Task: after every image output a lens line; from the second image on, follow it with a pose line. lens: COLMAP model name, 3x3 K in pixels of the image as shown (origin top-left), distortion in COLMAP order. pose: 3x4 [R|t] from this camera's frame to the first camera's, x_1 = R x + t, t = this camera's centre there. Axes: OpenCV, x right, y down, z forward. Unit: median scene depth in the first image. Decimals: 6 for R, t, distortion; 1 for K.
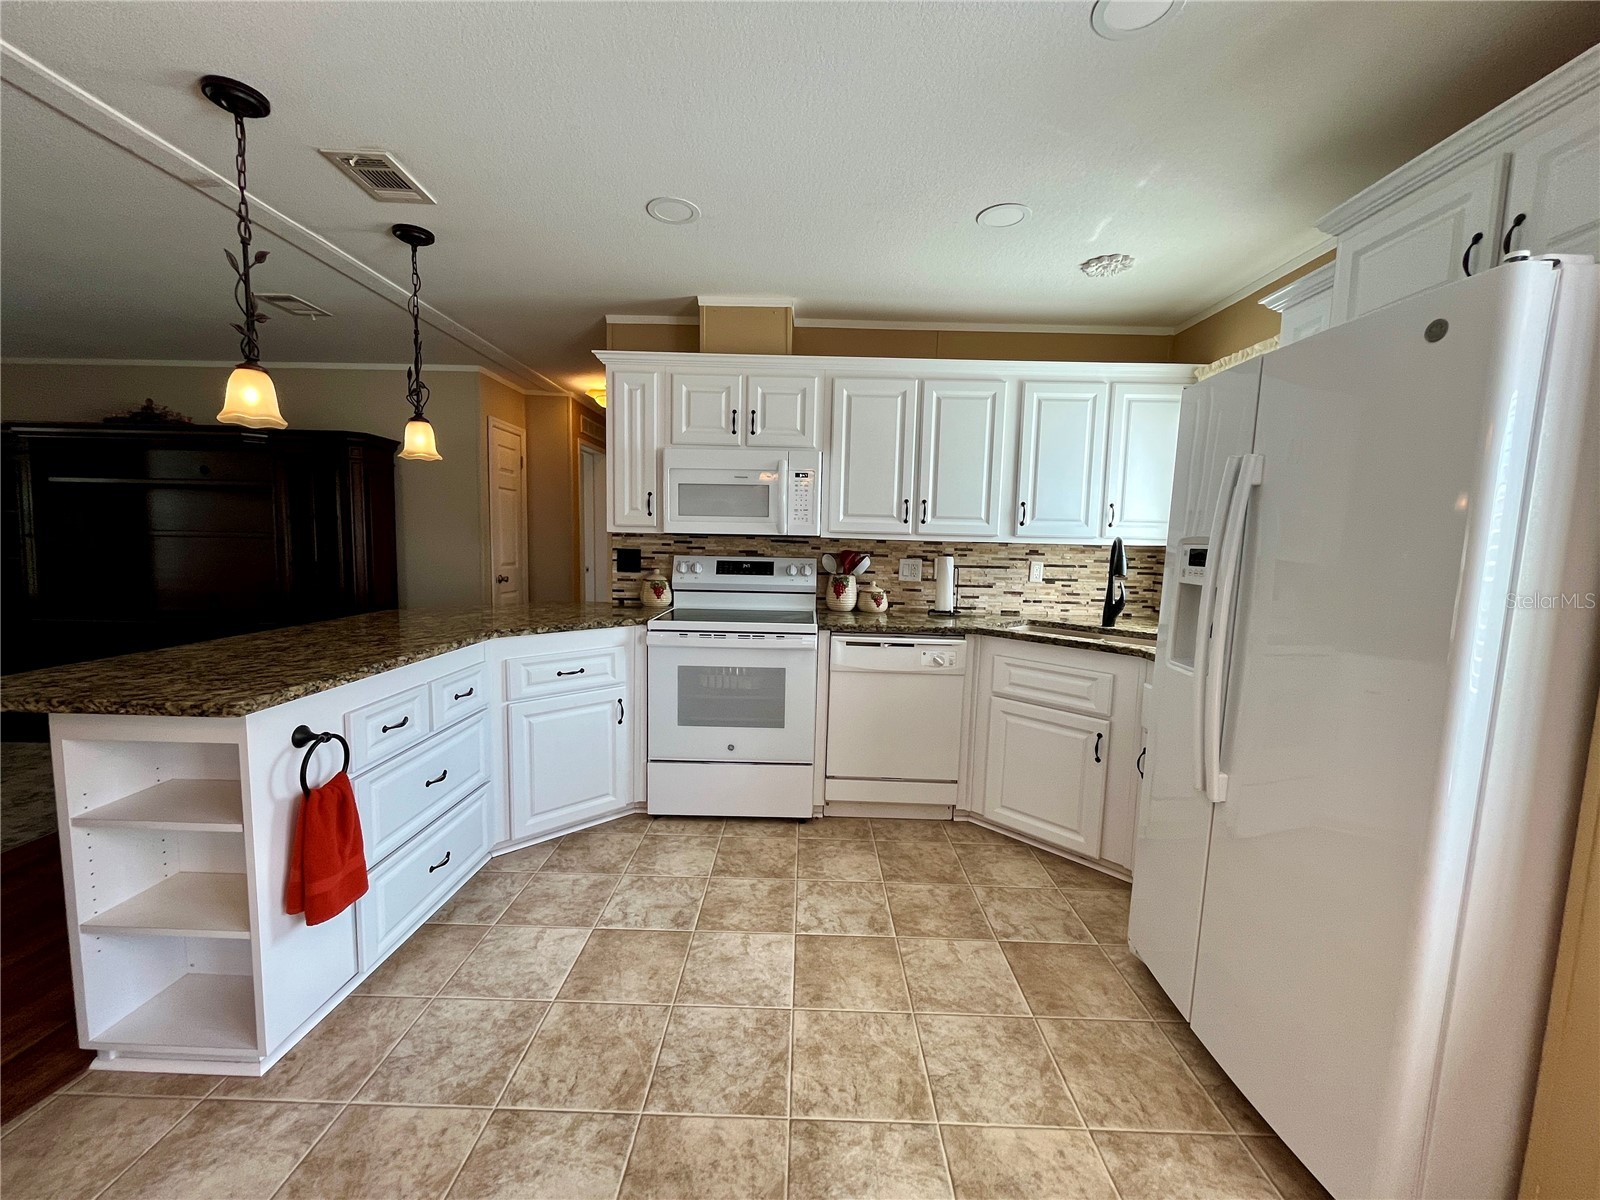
lens RADIAL K [[647.5, 0, 801.5], [0, 647.5, 600.6], [0, 0, 1]] dist [-0.002747, -0.000472]
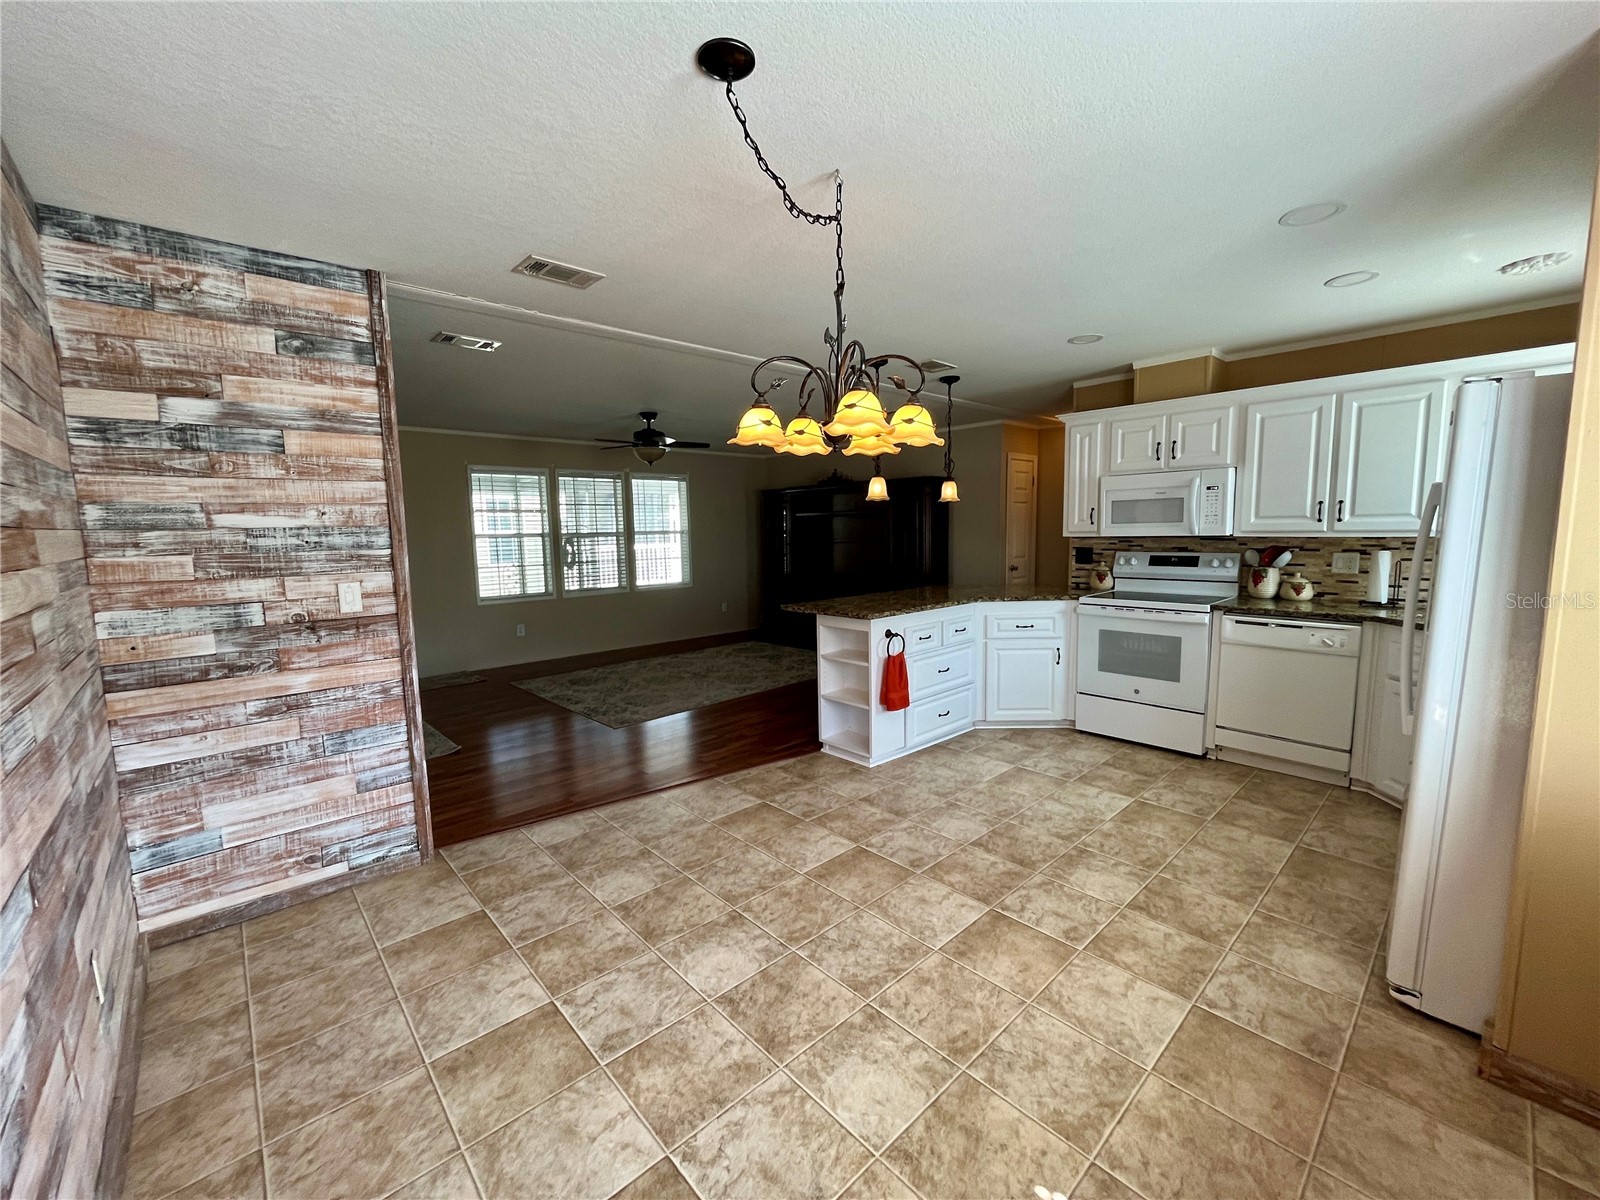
lens RADIAL K [[647.5, 0, 795.9], [0, 647.5, 603.7], [0, 0, 1]] dist [-0.002747, -0.000472]
pose [[0.677686, 0.048560, -0.733747, 0.410193], [-0.031769, 0.998819, 0.036761, 0.012079], [0.734665, -0.001602, 0.678428, -0.481585]]
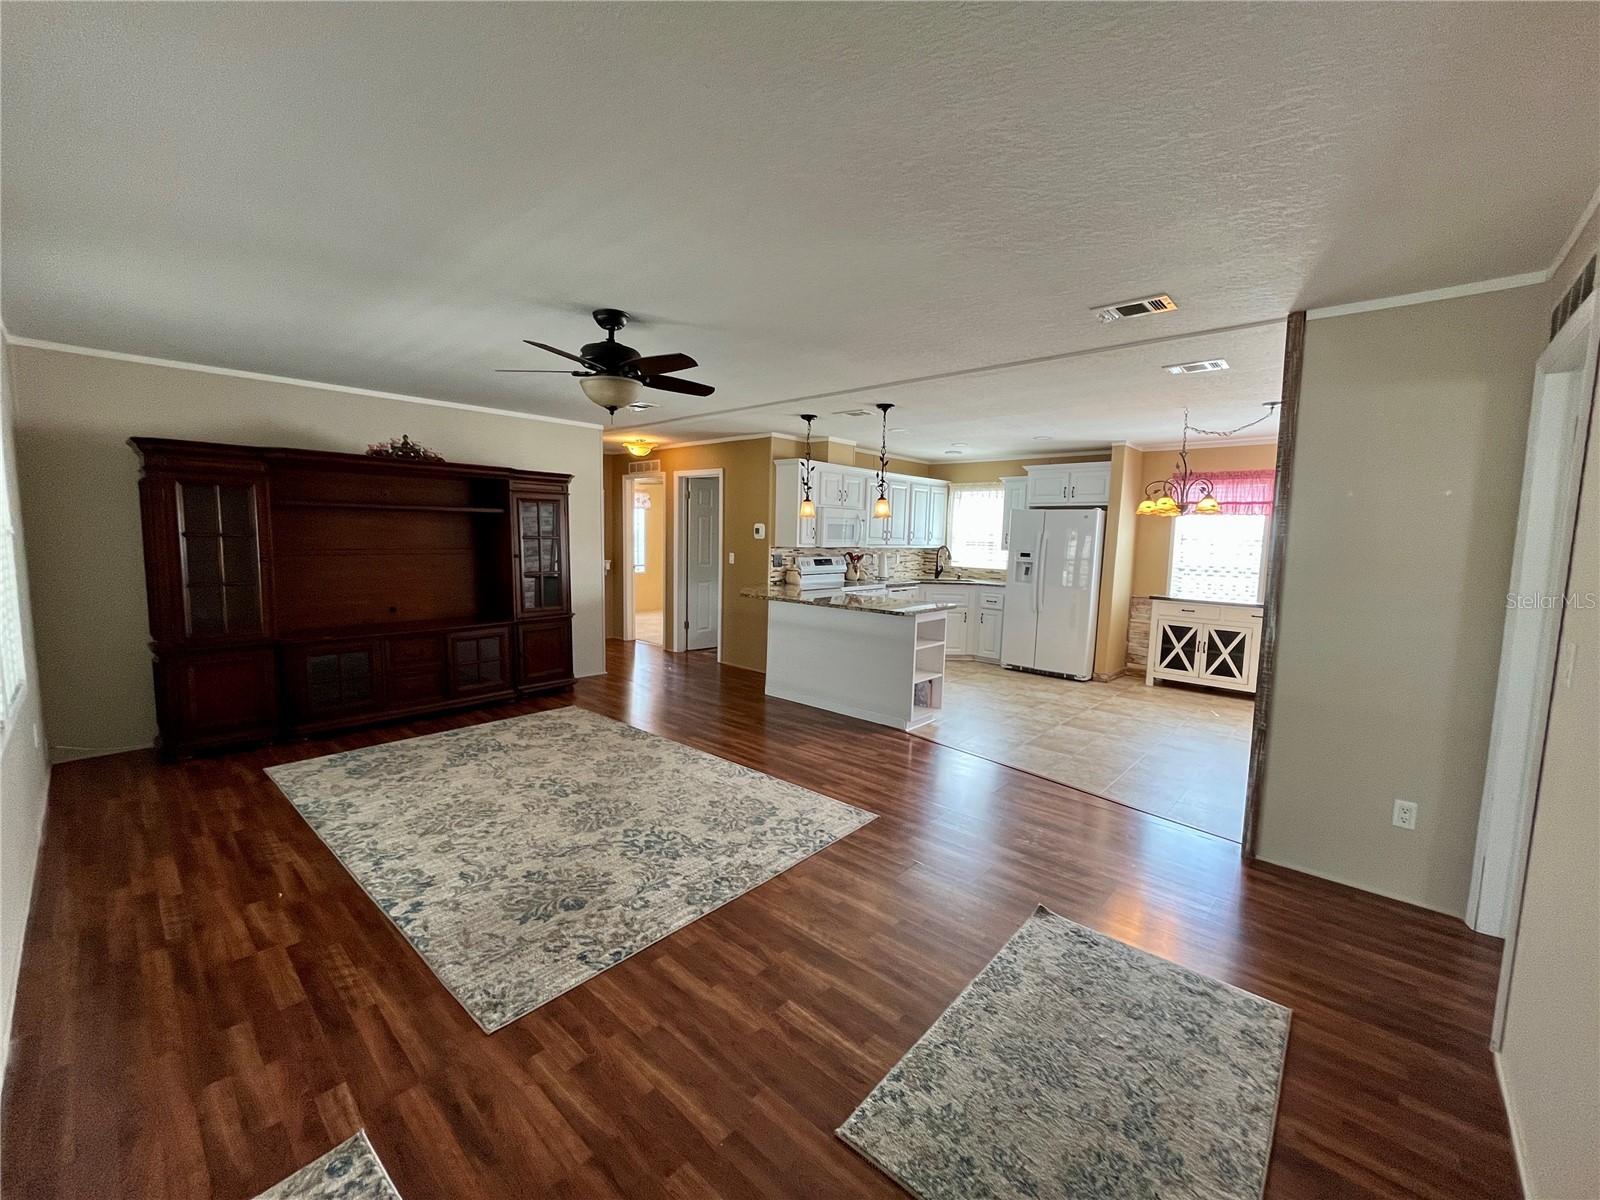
lens RADIAL K [[647.5, 0, 794.2], [0, 647.5, 604.7], [0, 0, 1]] dist [-0.002747, -0.000472]
pose [[0.670165, -0.088766, 0.736885, -1.992587], [0.062286, 0.996047, 0.063338, -0.062010], [-0.739594, 0.003451, 0.673045, -0.381545]]
